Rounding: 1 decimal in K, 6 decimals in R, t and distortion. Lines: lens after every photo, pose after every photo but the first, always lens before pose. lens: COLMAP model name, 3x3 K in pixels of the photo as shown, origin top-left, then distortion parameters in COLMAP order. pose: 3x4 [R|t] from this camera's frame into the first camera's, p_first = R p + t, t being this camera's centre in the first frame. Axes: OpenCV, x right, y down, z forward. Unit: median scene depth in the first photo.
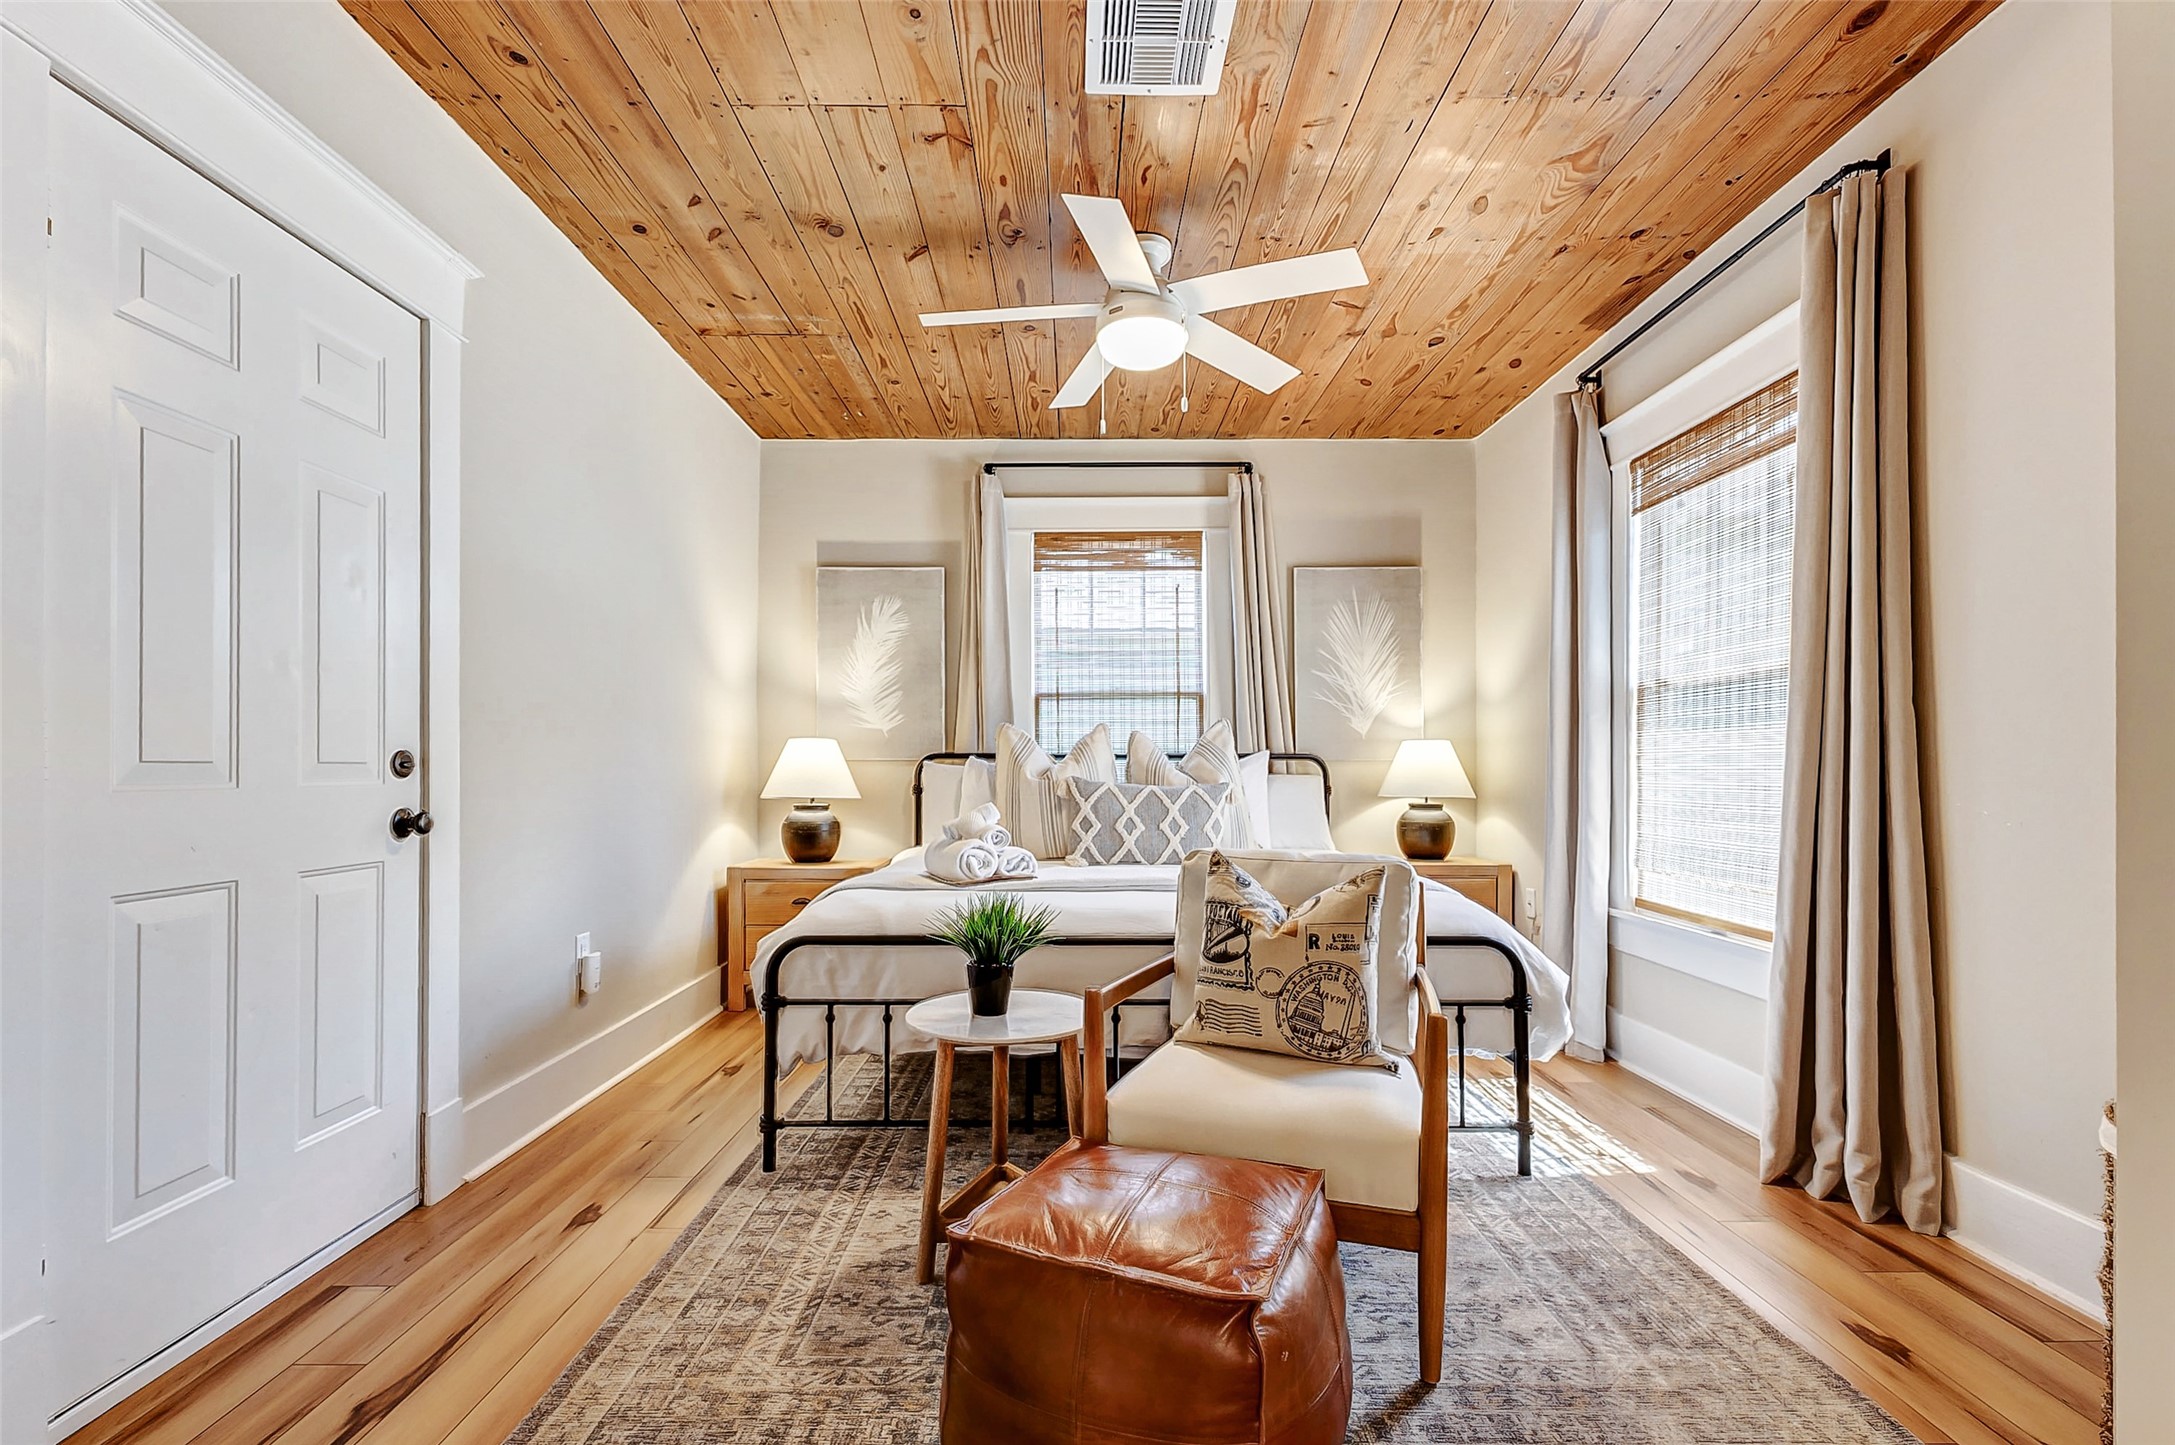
lens RADIAL K [[976.0, 0, 1081.7], [0, 976.0, 767.9], [0, 0, 1]] dist [0.011247, 0.000117]
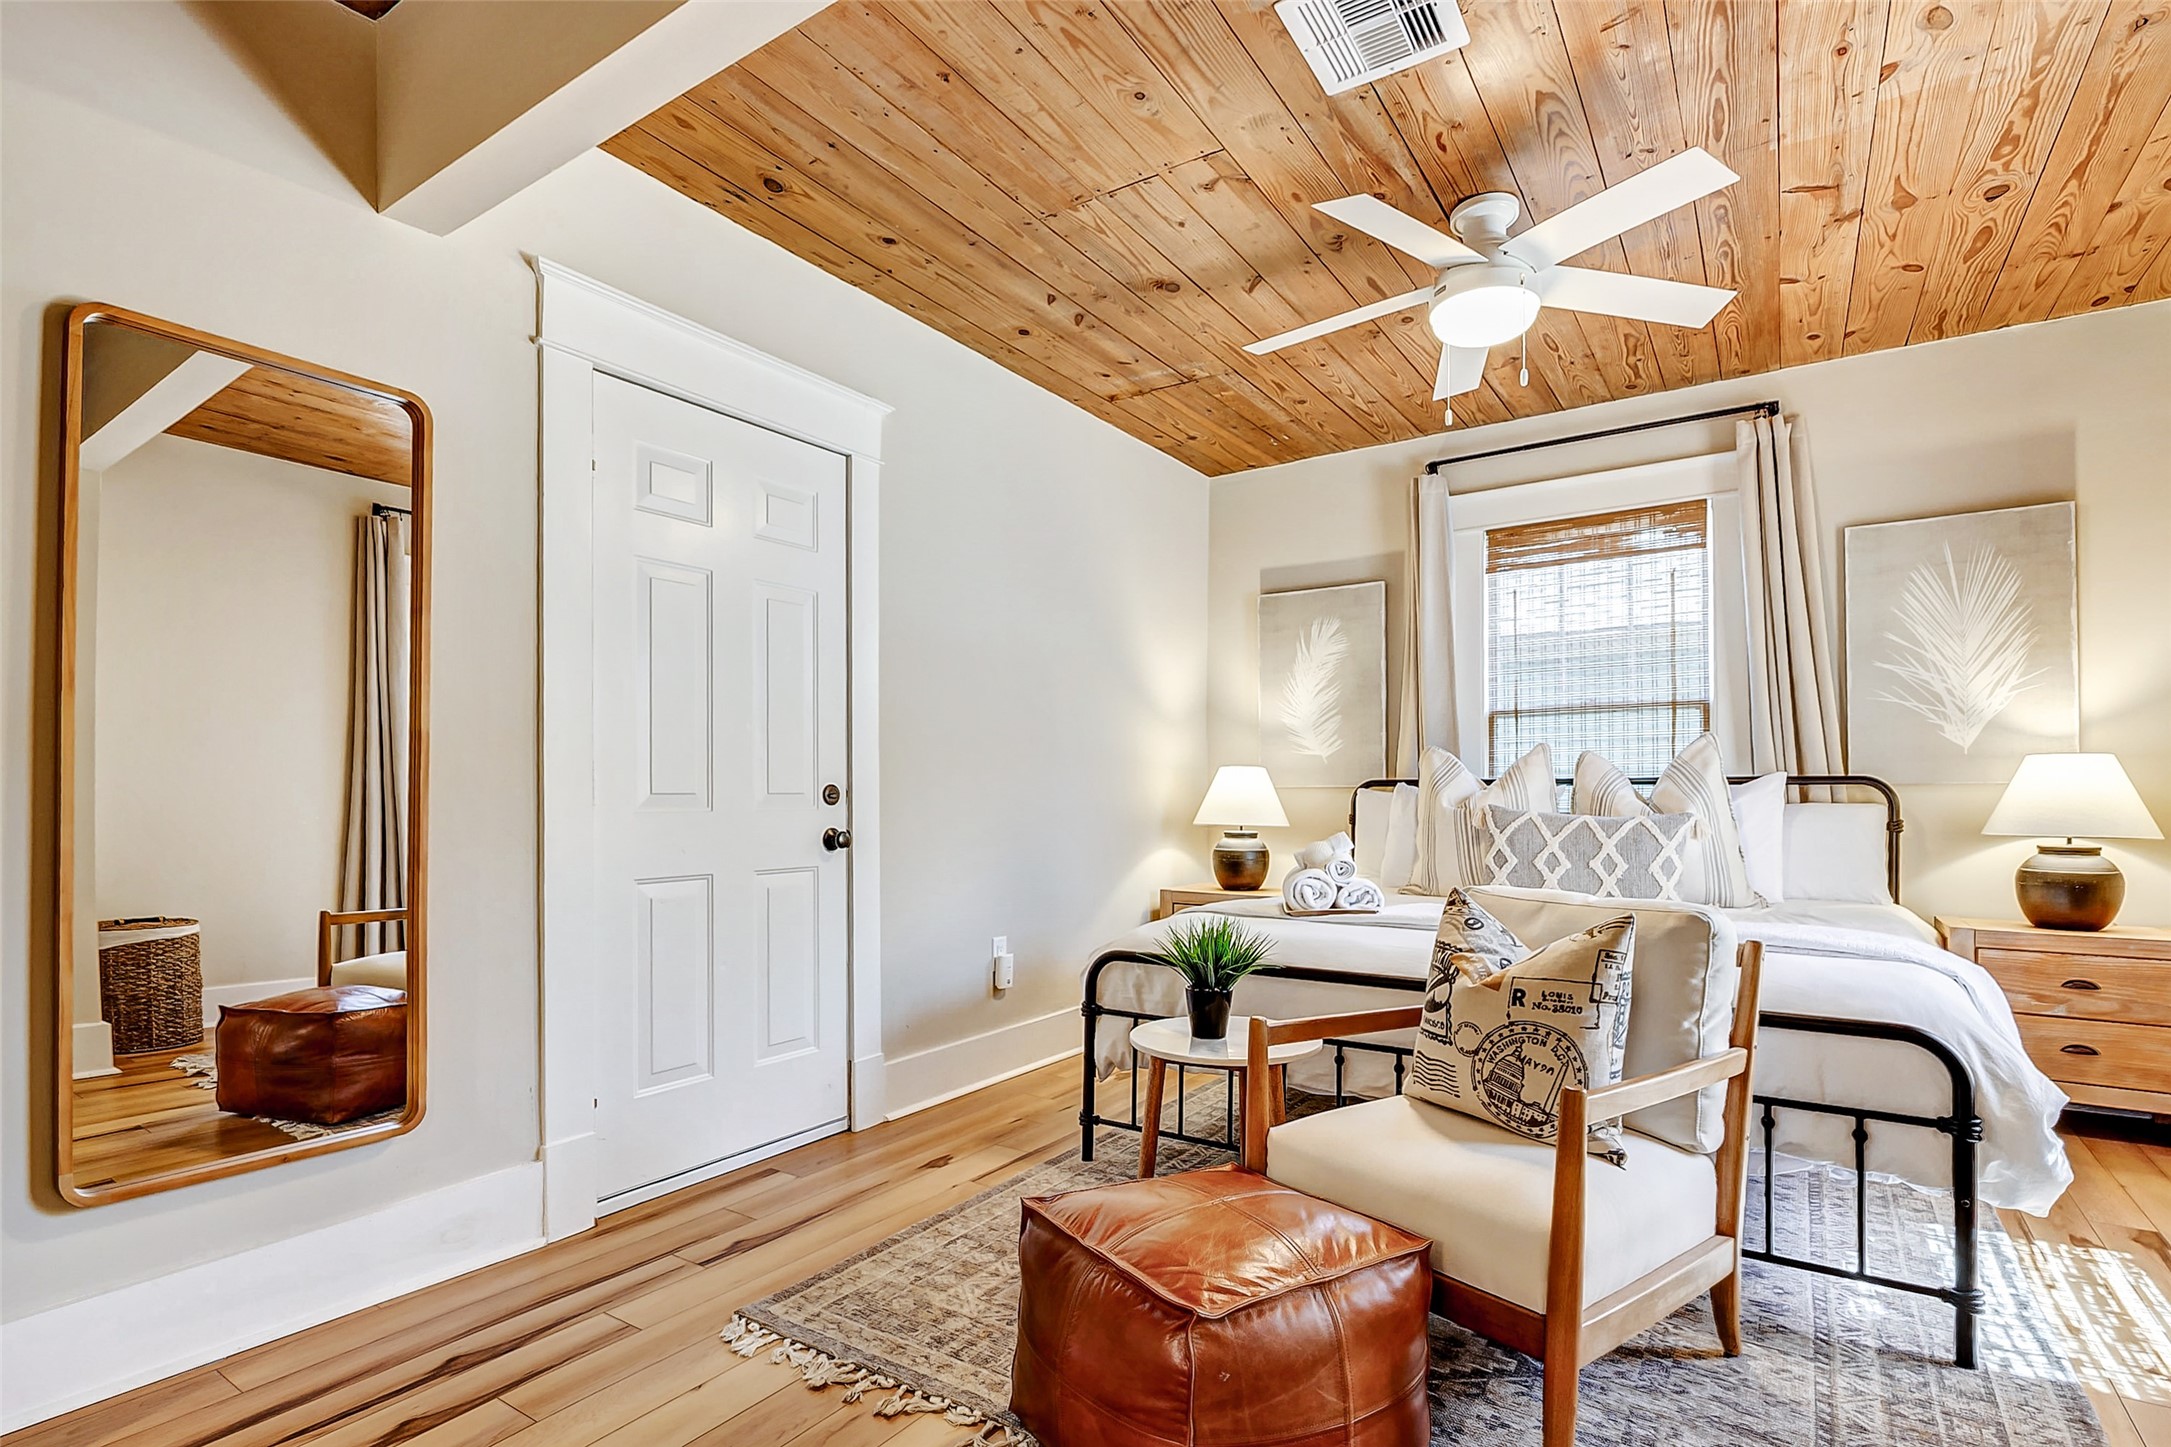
lens RADIAL K [[1048.4, 0, 1083.3], [0, 1048.4, 798.3], [0, 0, 1]] dist [-0.007252, -0.000575]
pose [[0.829822, 0.000021, -0.558029, 0.238035], [0.002119, 0.999993, 0.003189, -0.001471], [0.558025, -0.003828, 0.829815, 0.008001]]
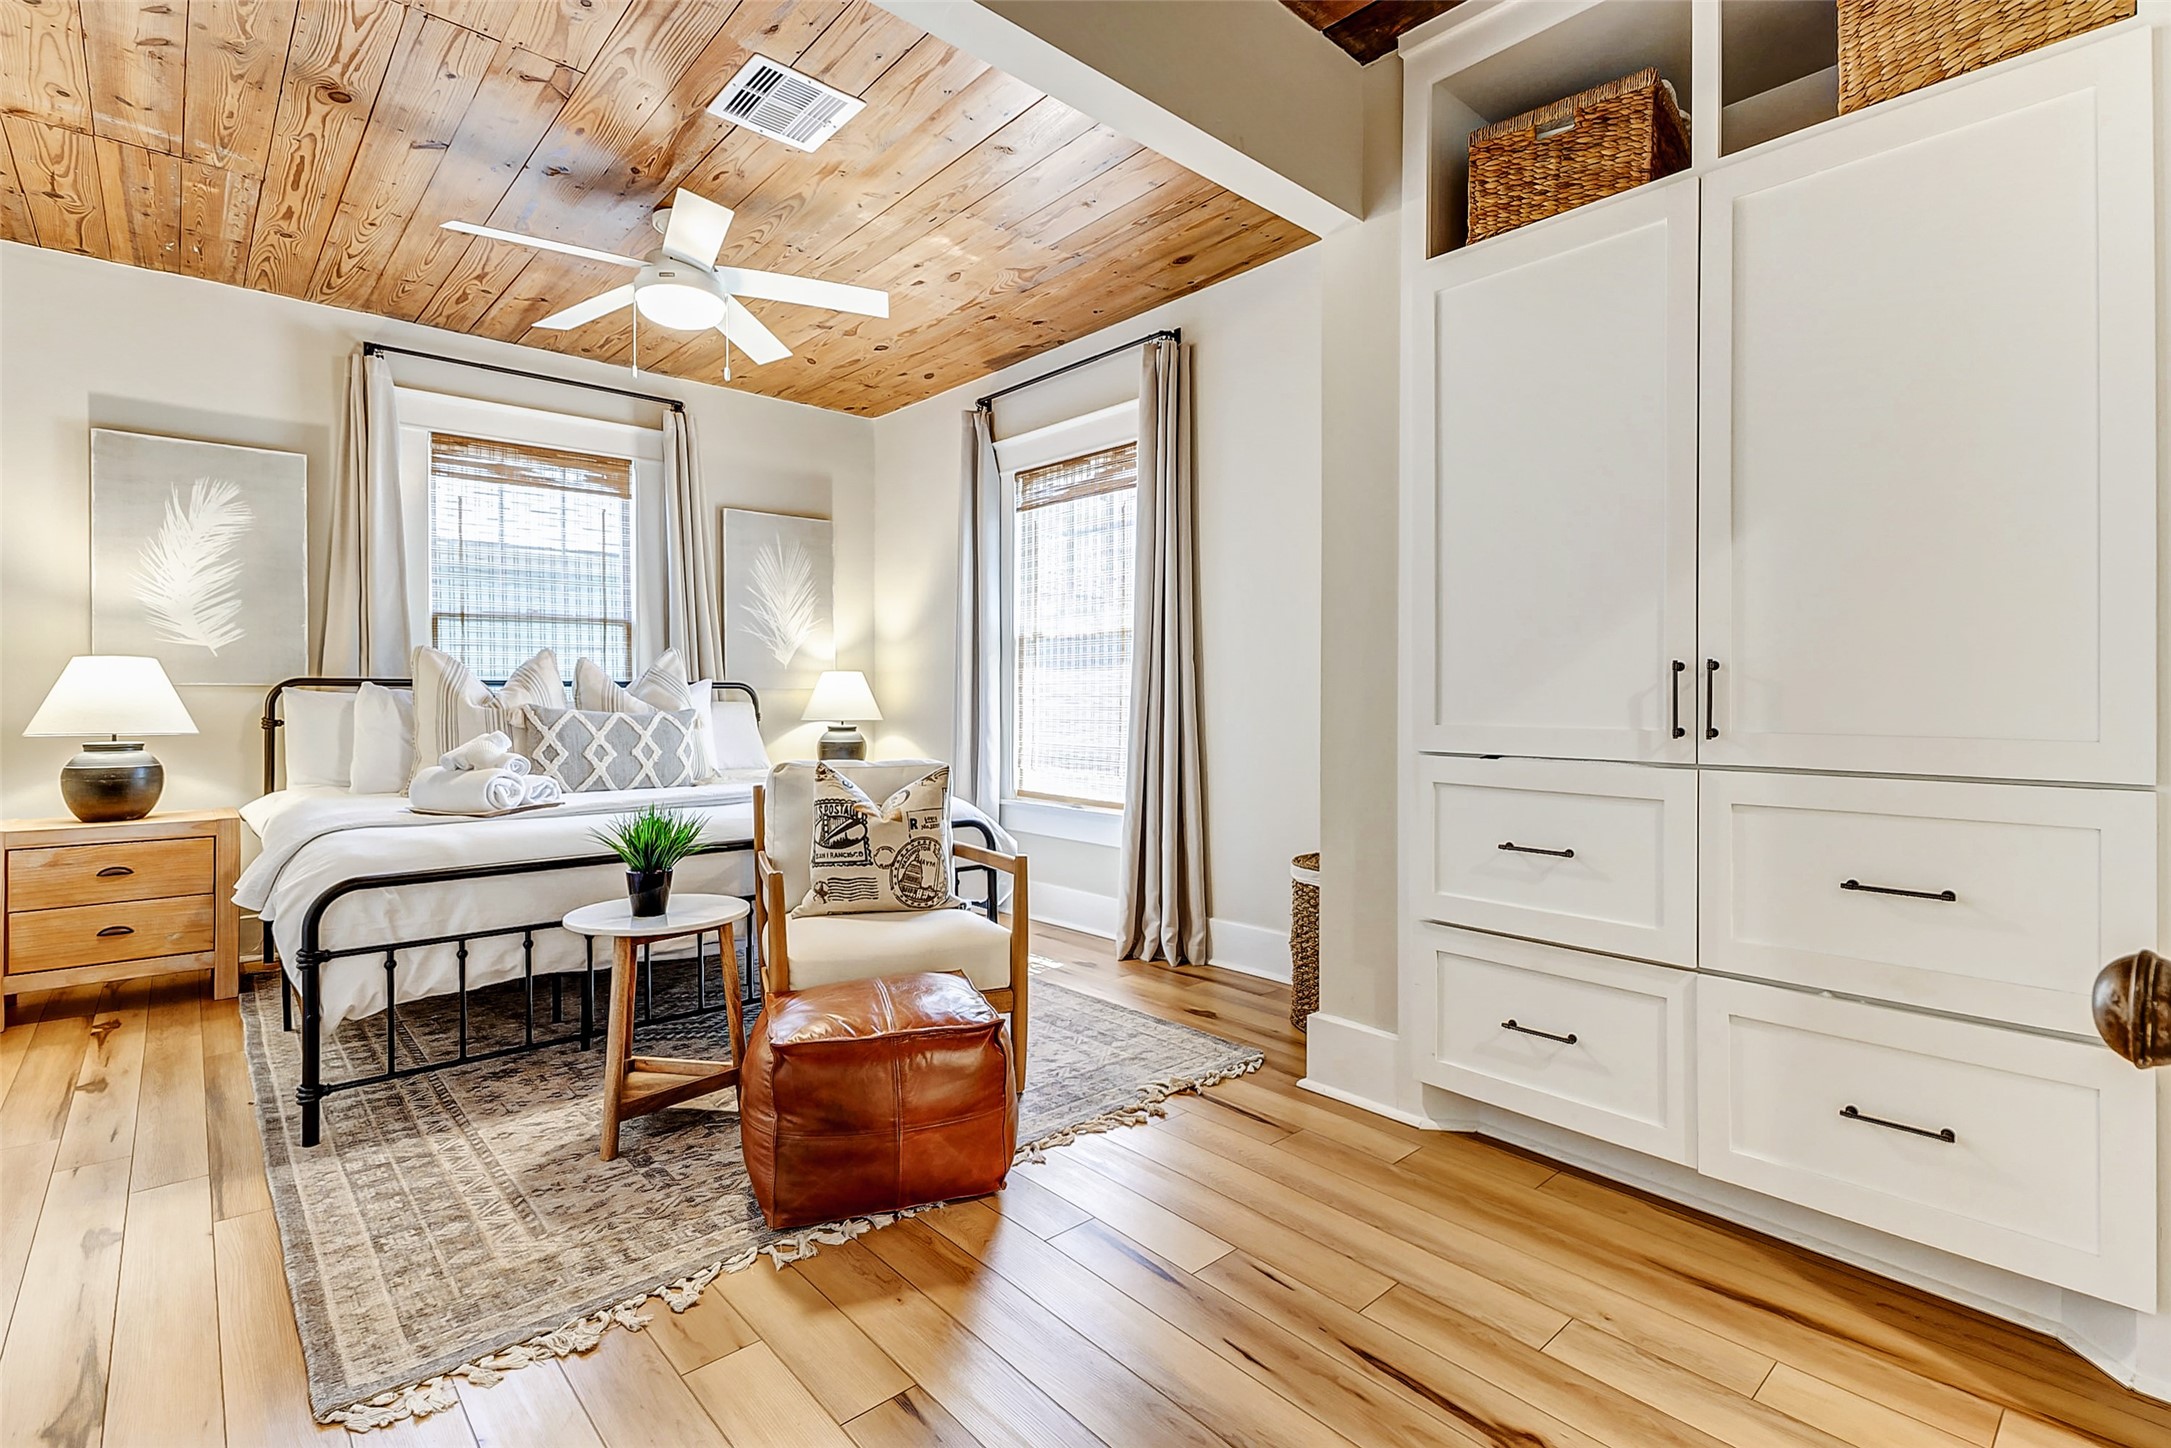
lens RADIAL K [[1001.0, 0, 1098.0], [0, 1001.0, 696.8], [0, 0, 1]] dist [0.001281, 0.000332]
pose [[0.745788, -0.000574, 0.666183, -0.274673], [-0.000894, 0.999998, 0.001863, -0.001317], [-0.666183, -0.001986, 0.745786, -0.117799]]
